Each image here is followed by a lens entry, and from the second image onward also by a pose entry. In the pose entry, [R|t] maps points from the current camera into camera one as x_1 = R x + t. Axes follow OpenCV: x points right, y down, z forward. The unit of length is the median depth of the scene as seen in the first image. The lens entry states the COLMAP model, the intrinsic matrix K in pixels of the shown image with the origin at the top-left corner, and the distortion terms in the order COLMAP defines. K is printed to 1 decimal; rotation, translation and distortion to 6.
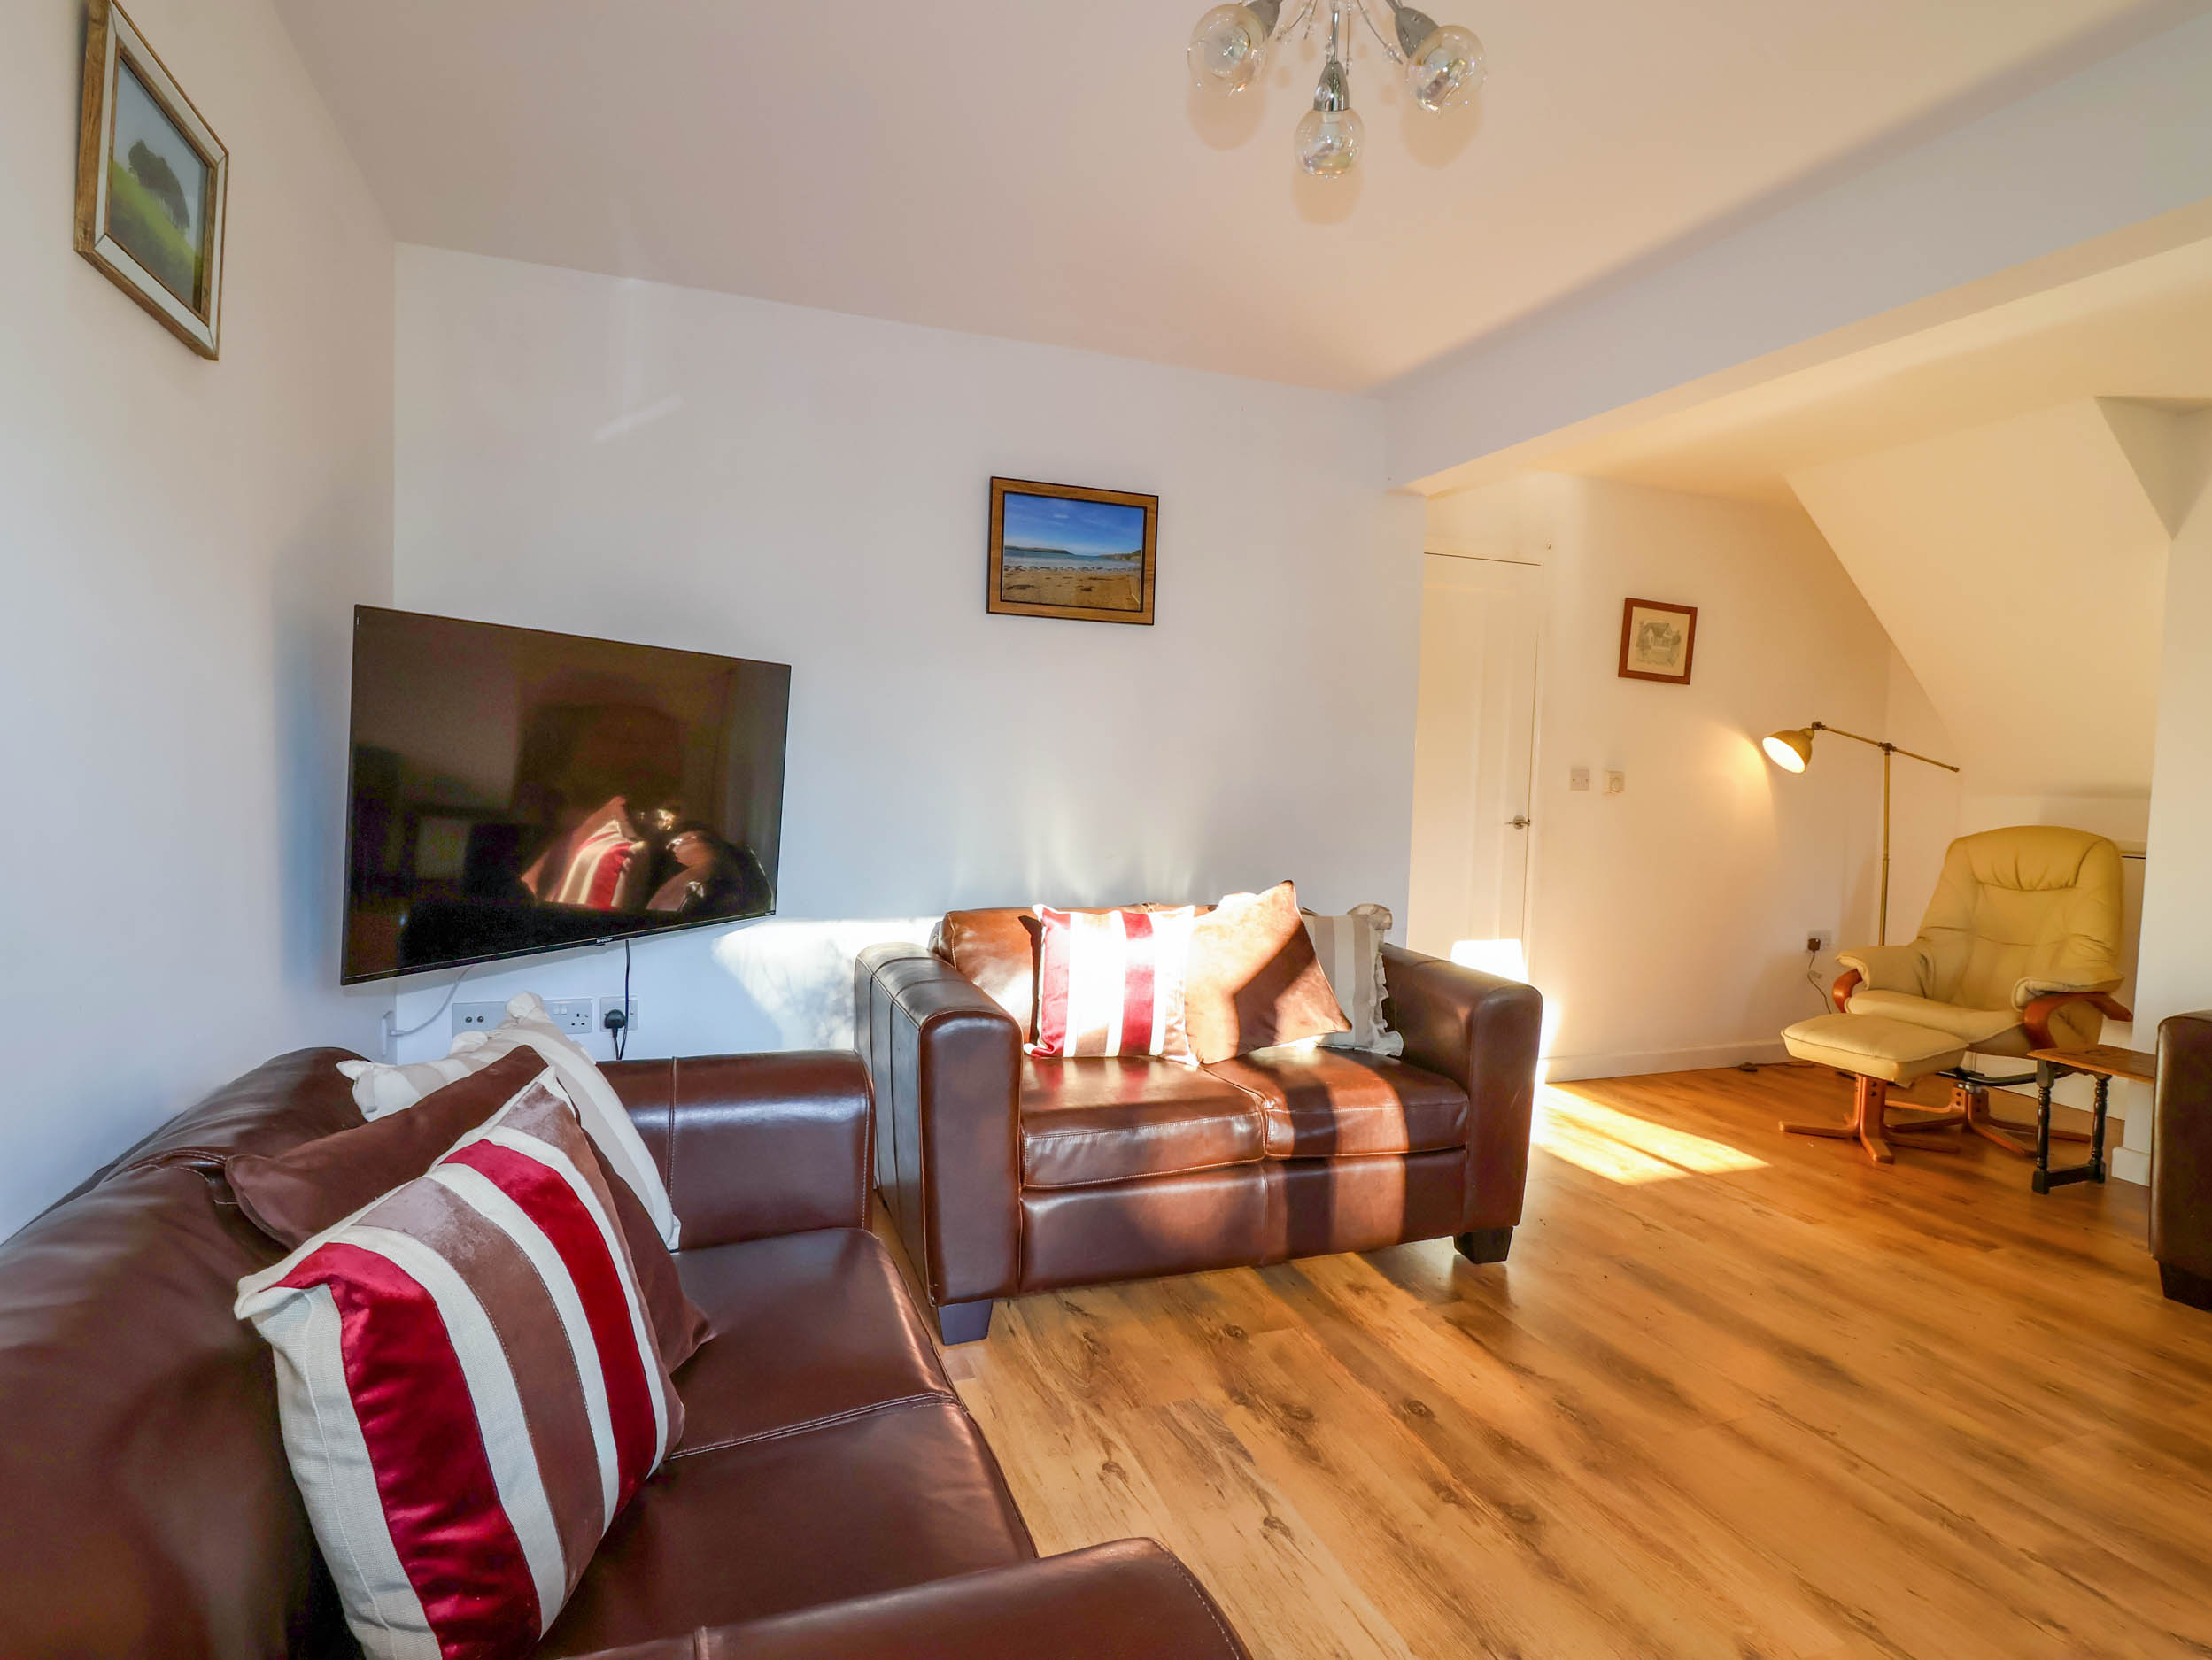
lens RADIAL K [[1153.0, 0, 1093.9], [0, 1153.0, 828.4], [0, 0, 1]] dist [0.001030, -0.015759]
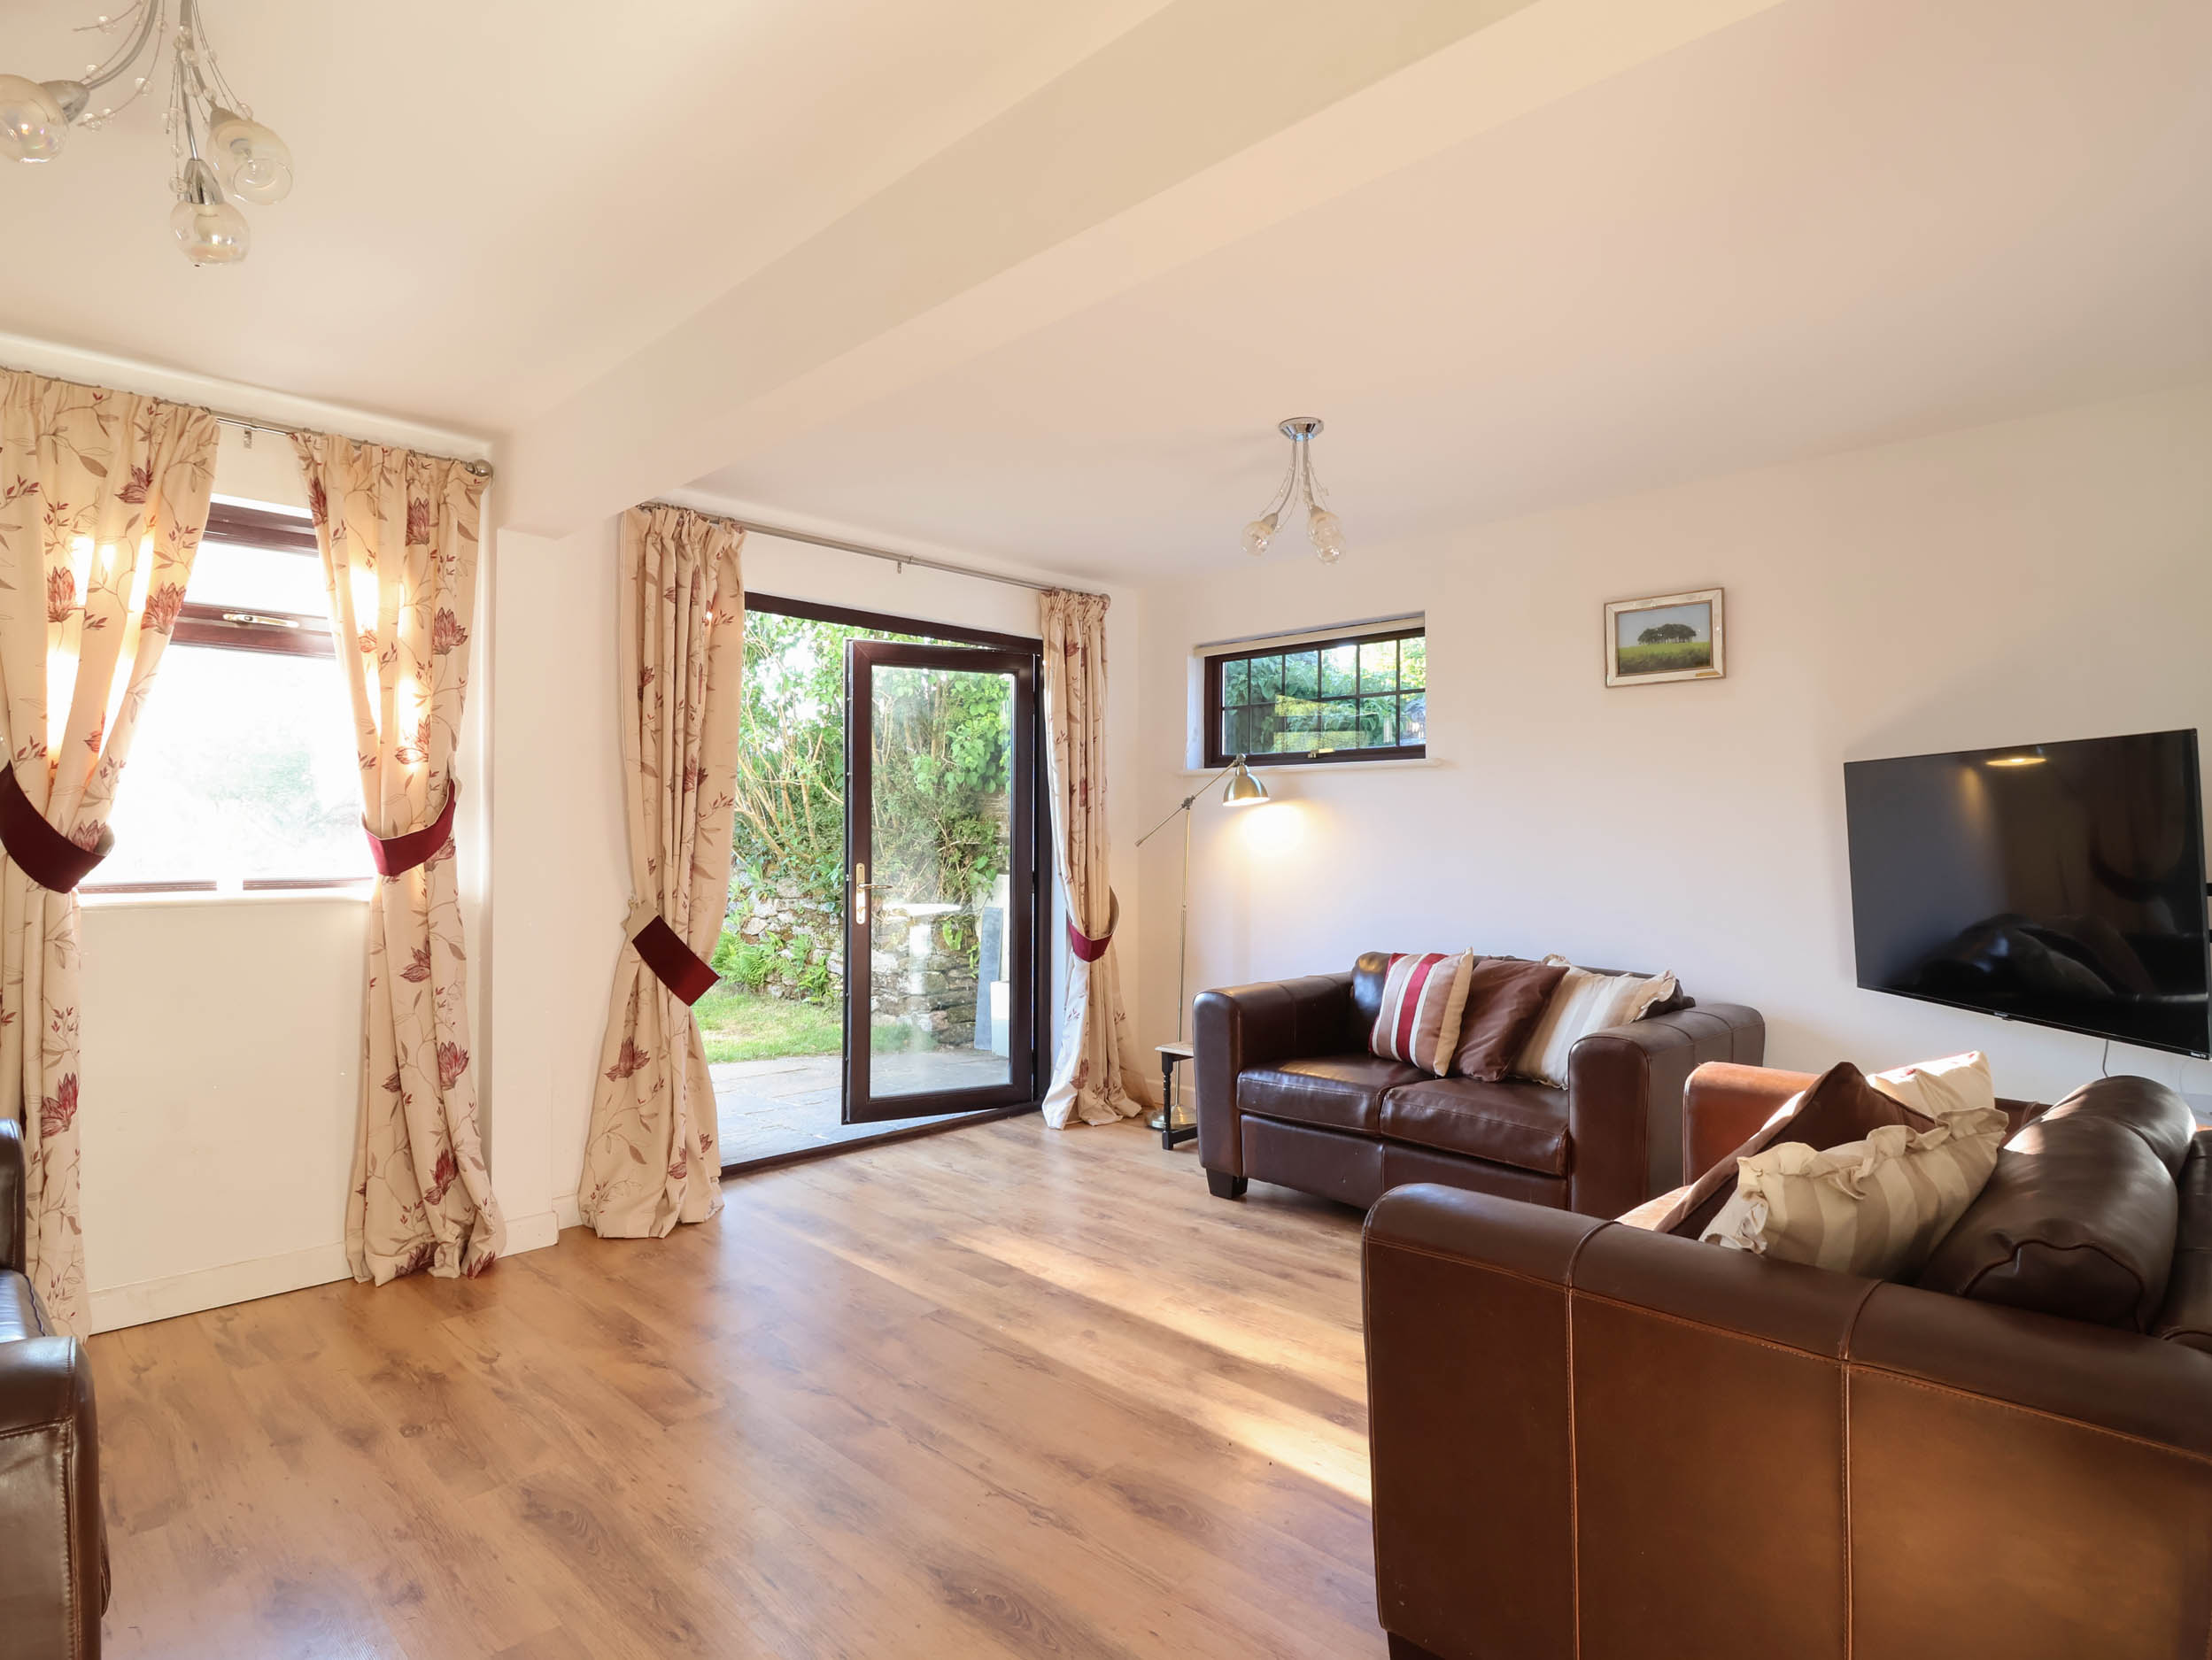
lens RADIAL K [[1187.8, 0, 1095.2], [0, 1187.8, 826.2], [0, 0, 1]] dist [0.001906, -0.015737]
pose [[-0.904402, -0.031320, -0.425531, 0.680618], [-0.046286, 0.998618, 0.024874, -0.056748], [0.424164, 0.042192, -0.904602, 1.304241]]
